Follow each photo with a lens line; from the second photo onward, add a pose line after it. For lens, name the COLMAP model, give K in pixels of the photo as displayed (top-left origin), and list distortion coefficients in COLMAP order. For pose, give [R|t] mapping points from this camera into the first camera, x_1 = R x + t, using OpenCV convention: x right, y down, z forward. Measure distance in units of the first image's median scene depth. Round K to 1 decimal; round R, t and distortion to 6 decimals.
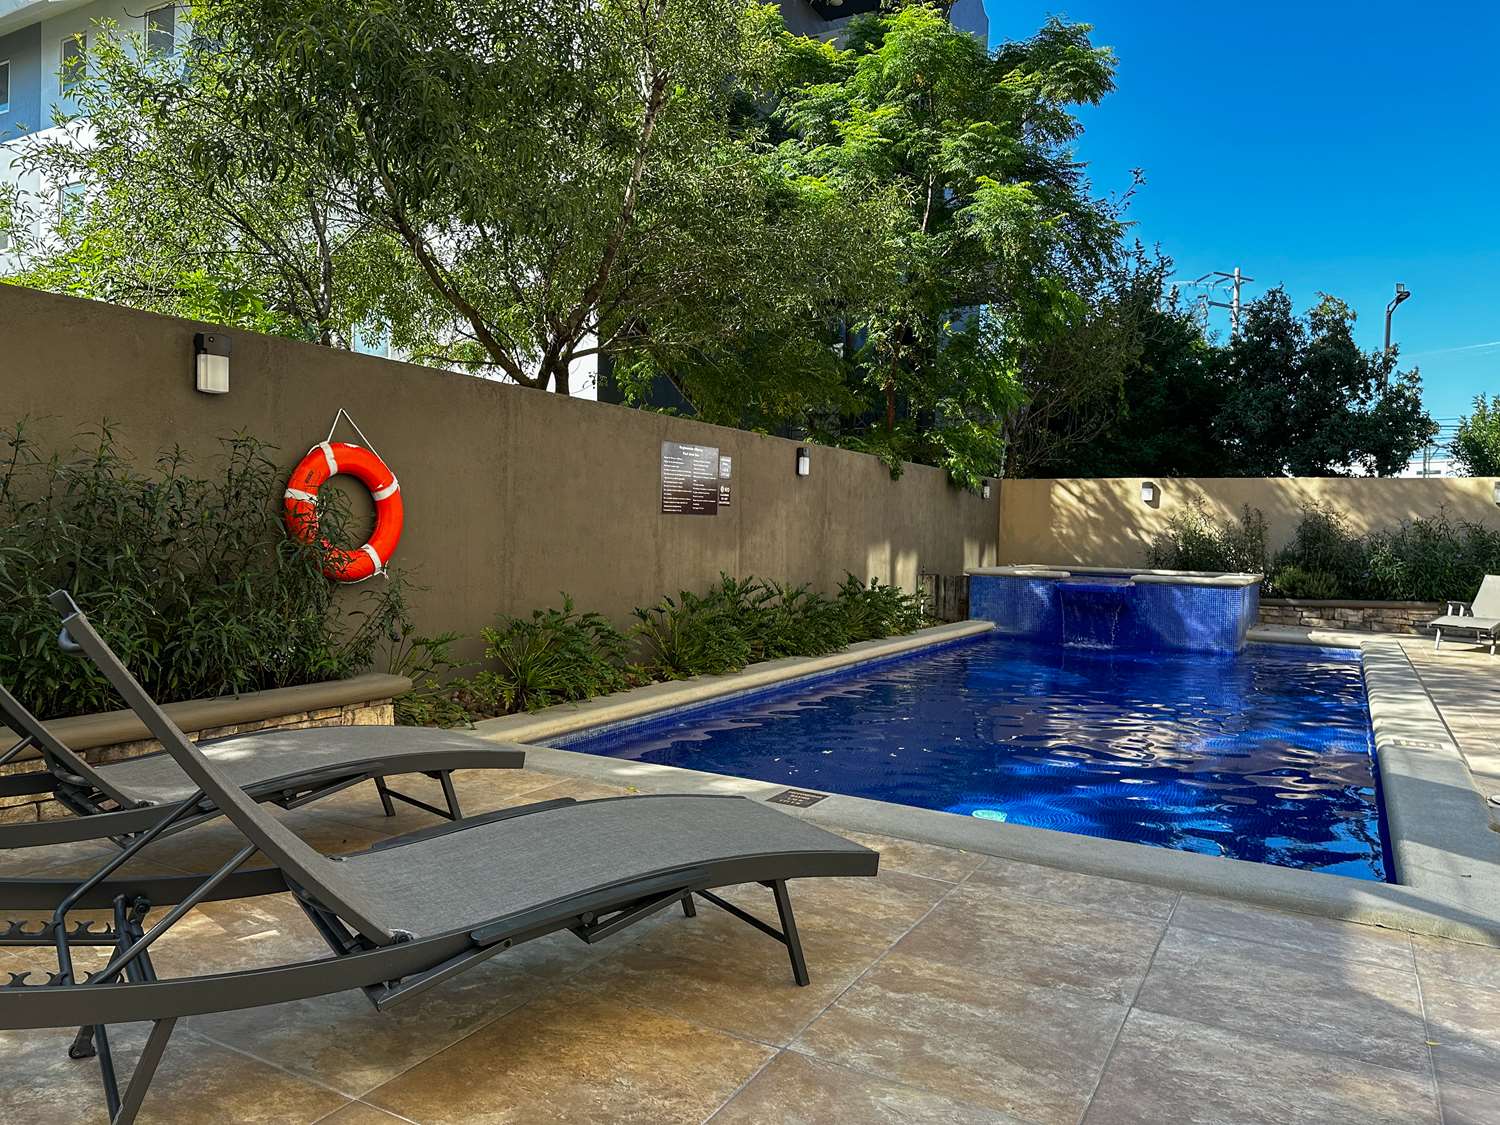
lens RADIAL K [[1047.4, 0, 753.0], [0, 1047.4, 540.9], [0, 0, 1]] dist [0.006213, -0.008047]
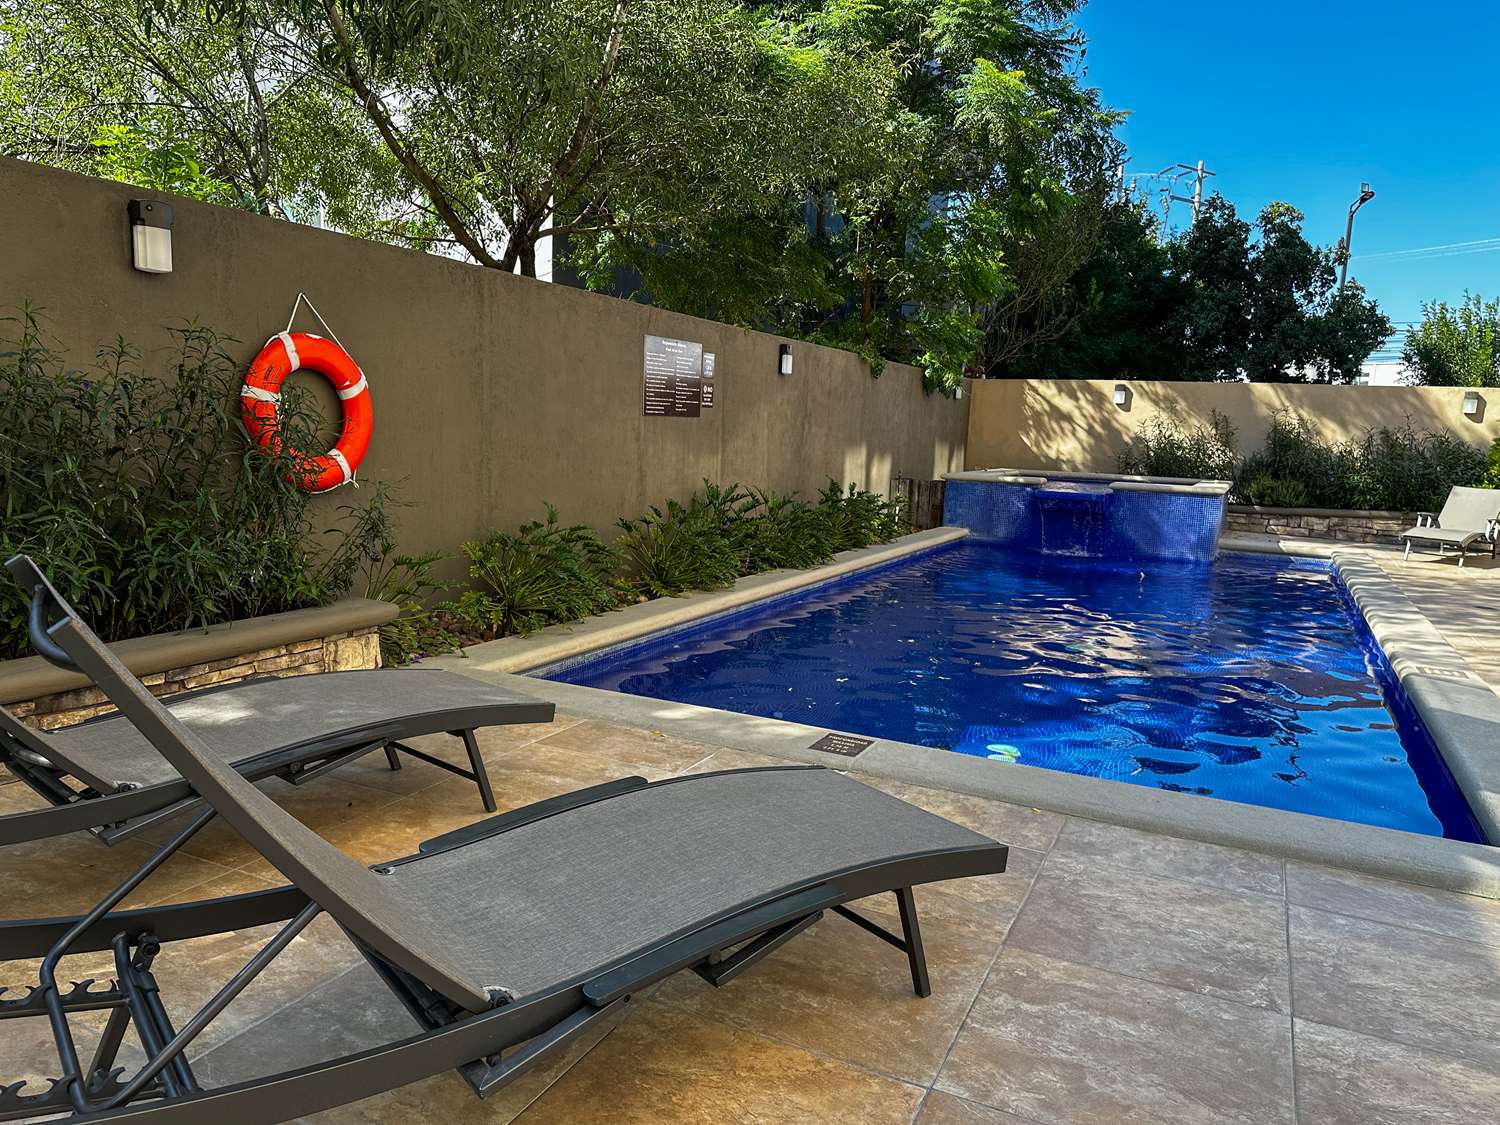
lens RADIAL K [[1054.7, 0, 747.5], [0, 1054.7, 566.8], [0, 0, 1]] dist [0.022677, -0.025384]
pose [[0.998616, 0.009572, 0.051707, -0.069057], [-0.015933, 0.992147, 0.124055, -0.016492], [-0.050114, -0.124707, 0.990927, 0.086358]]
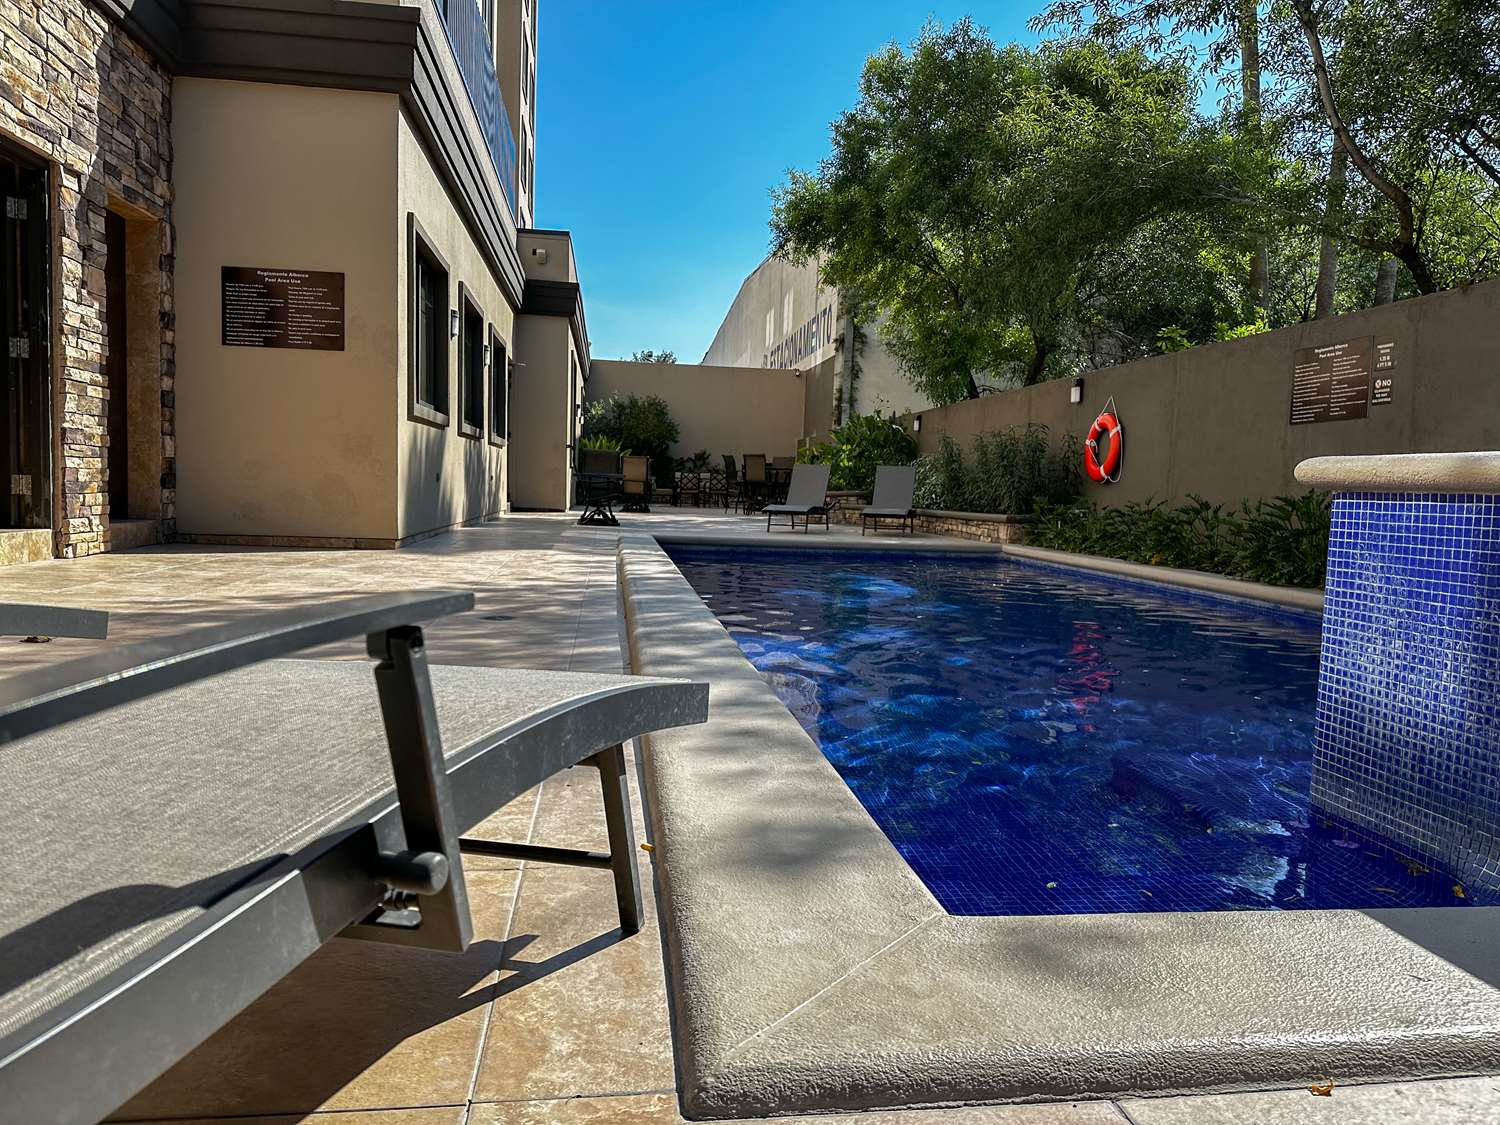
lens RADIAL K [[1054.7, 0, 747.5], [0, 1054.7, 566.8], [0, 0, 1]] dist [0.022677, -0.025384]
pose [[-0.802323, -0.005294, -0.596866, 1.463788], [-0.057265, 0.996031, 0.068144, 0.107678], [0.594136, 0.088853, -0.799442, 2.415863]]
